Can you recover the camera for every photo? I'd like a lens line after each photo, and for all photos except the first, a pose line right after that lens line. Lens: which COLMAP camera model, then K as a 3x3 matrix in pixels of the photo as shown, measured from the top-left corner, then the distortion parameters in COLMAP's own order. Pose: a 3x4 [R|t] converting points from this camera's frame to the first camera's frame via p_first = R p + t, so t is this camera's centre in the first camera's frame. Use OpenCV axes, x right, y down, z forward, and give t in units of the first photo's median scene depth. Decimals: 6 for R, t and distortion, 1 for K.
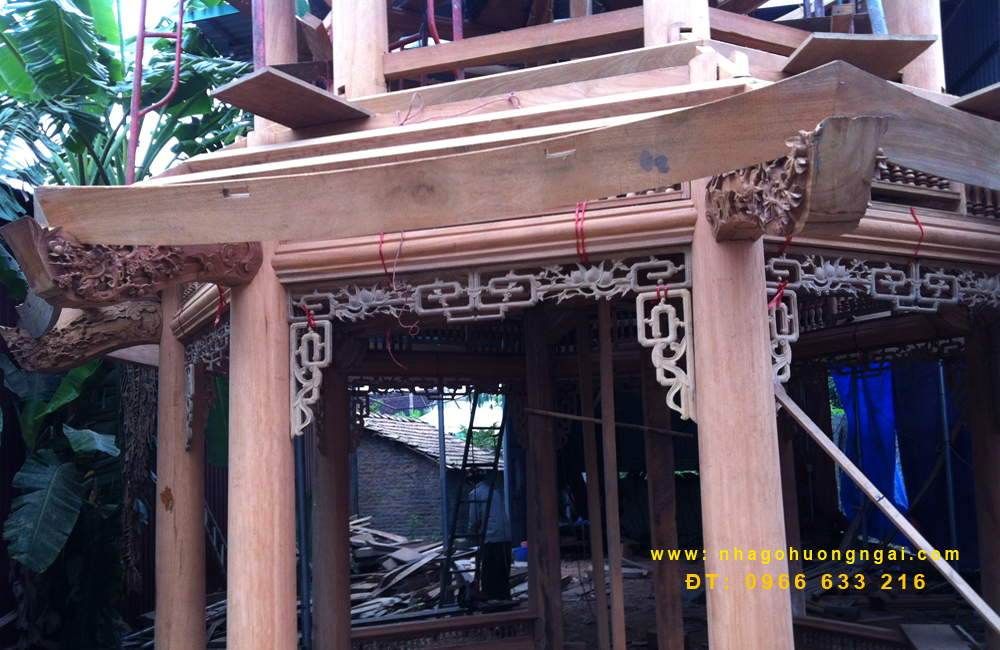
lens RADIAL K [[969.7, 0, 465.2], [0, 969.7, 388.6], [0, 0, 1]] dist [0.133147, -0.356382]
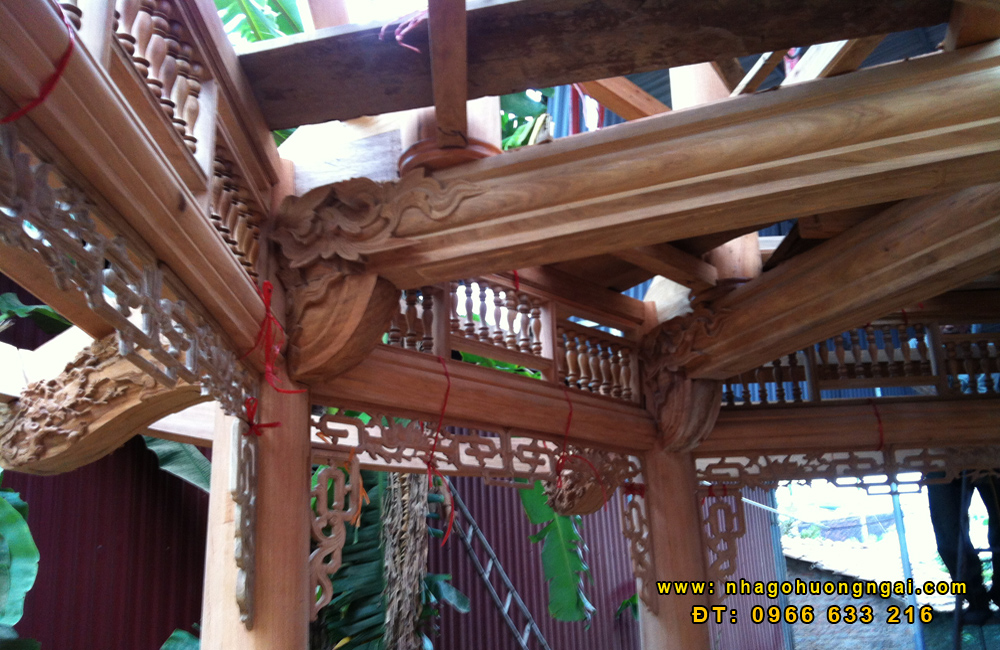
lens RADIAL K [[932.1, 0, 494.5], [0, 932.1, 375.7], [0, 0, 1]] dist [0.114282, -0.300120]
pose [[0.908266, -0.118008, -0.401407, -0.020255], [0.054399, 0.984564, -0.166358, 0.043318], [0.414842, 0.129261, 0.900665, 1.004650]]
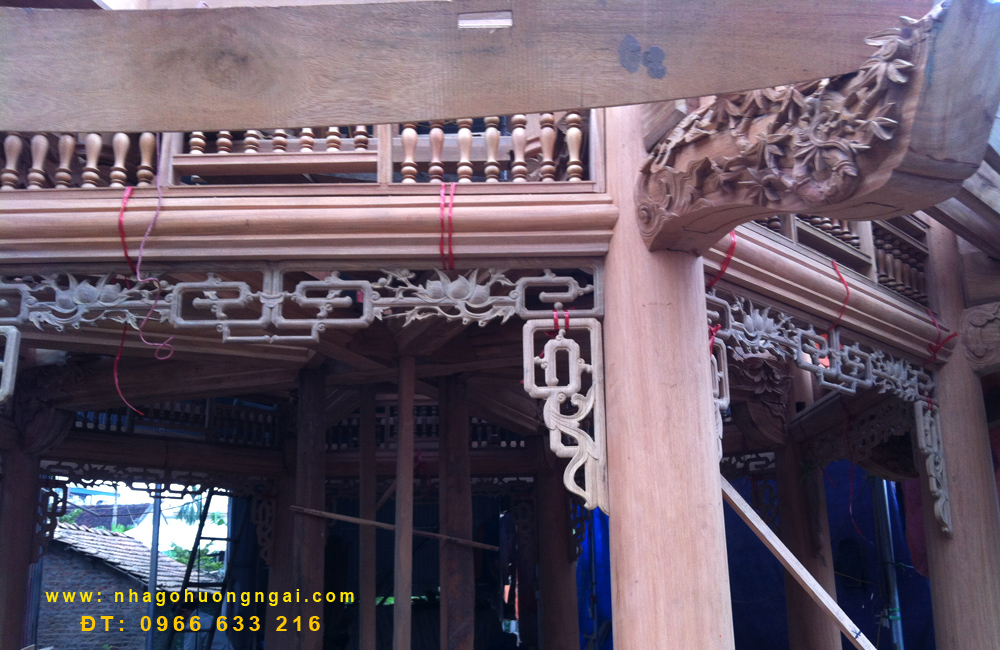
lens RADIAL K [[932.1, 0, 494.5], [0, 932.1, 375.7], [0, 0, 1]] dist [0.114282, -0.300120]
pose [[0.946271, 0.091229, 0.310240, -0.039093], [-0.044897, 0.987153, -0.153339, 0.038804], [-0.320243, 0.131171, 0.938210, 0.376721]]
